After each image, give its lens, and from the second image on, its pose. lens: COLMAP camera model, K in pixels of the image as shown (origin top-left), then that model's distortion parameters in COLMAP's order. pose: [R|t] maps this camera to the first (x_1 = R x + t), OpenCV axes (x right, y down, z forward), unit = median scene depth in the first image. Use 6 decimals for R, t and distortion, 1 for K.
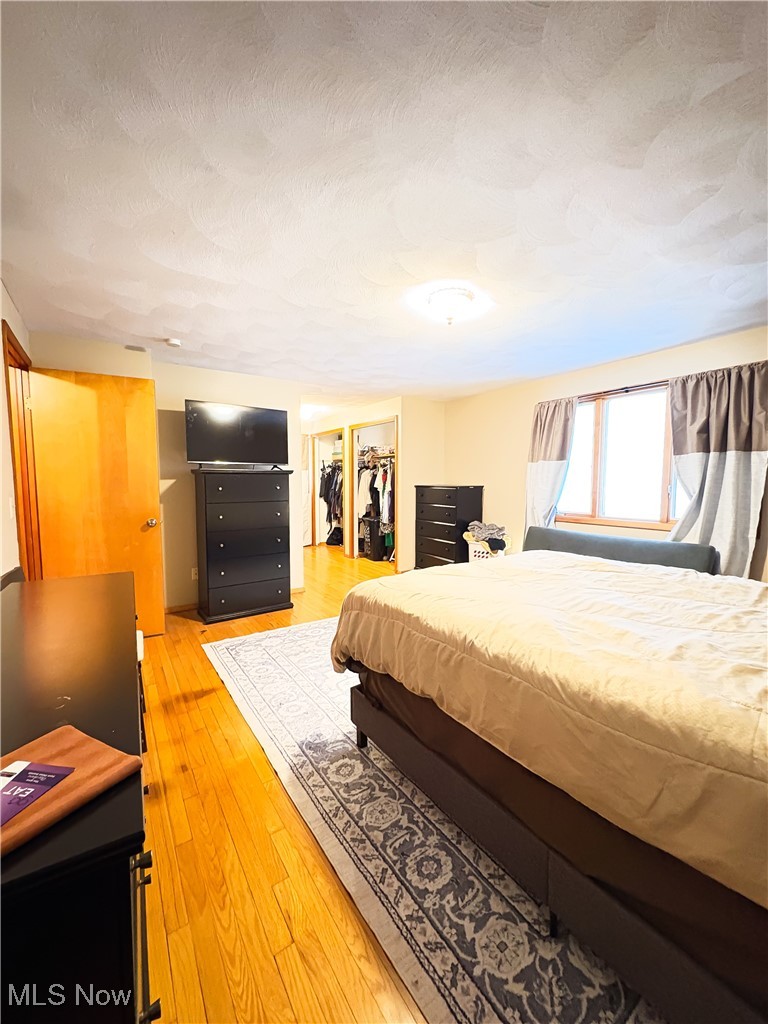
lens RADIAL K [[410.7, 0, 384.0], [0, 410.7, 512.0], [0, 0, 1]] dist [0.000257, -0.000309]
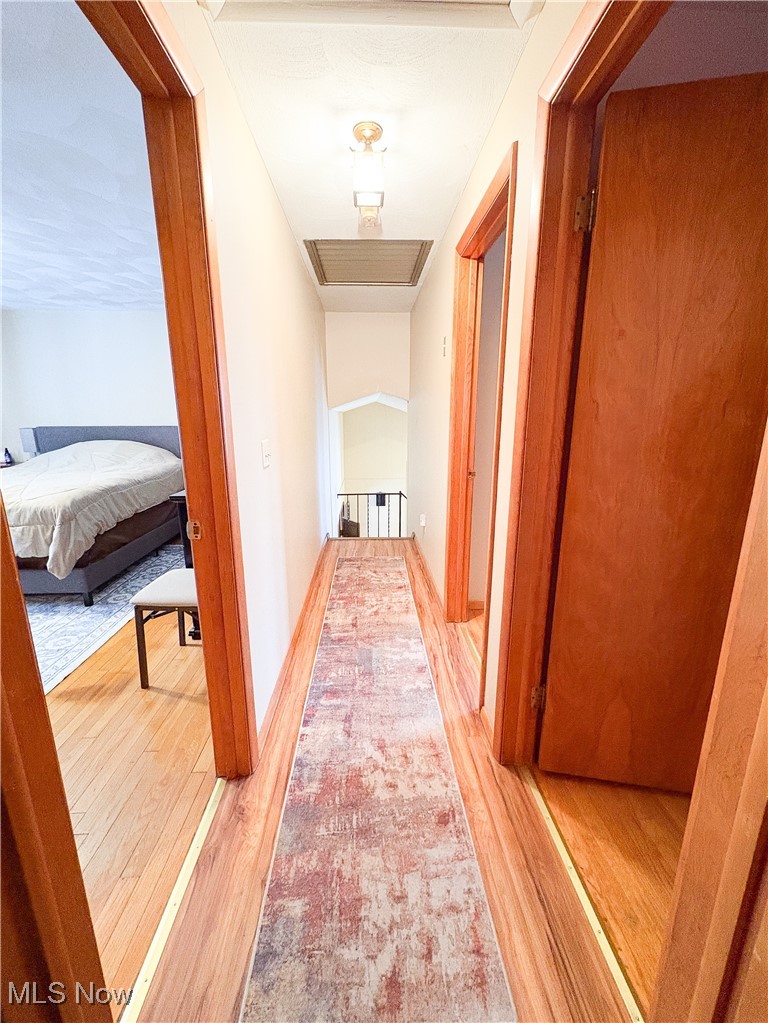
lens RADIAL K [[410.3, 0, 384.0], [0, 410.3, 511.5], [0, 0, 1]] dist [0.000257, -0.000309]
pose [[-0.855015, -0.117890, 0.505027, -1.753918], [0.041697, 0.955040, 0.293531, -0.140068], [-0.516925, 0.272031, -0.811657, 1.659274]]
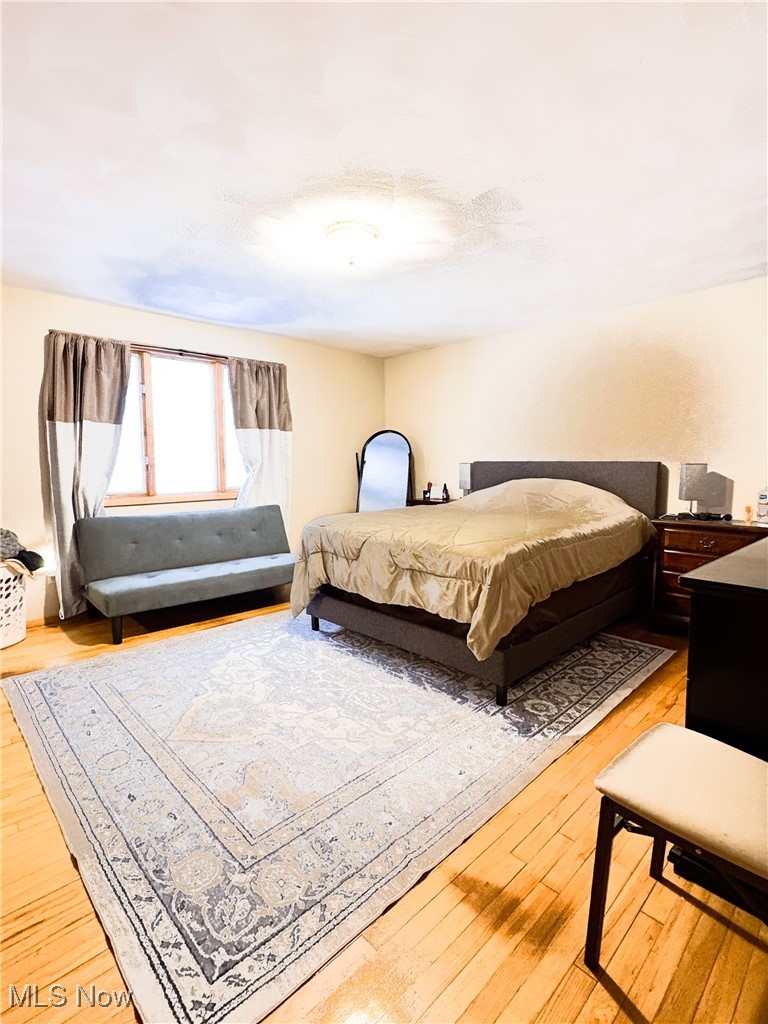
lens RADIAL K [[496.3, 0, 384.0], [0, 496.3, 512.0], [0, 0, 1]] dist [-0.002771, -0.000143]
pose [[-0.170667, -0.100879, 0.980151, -1.241396], [0.081018, 0.989940, 0.115993, -0.072901], [-0.981992, 0.099206, -0.160777, 1.538151]]
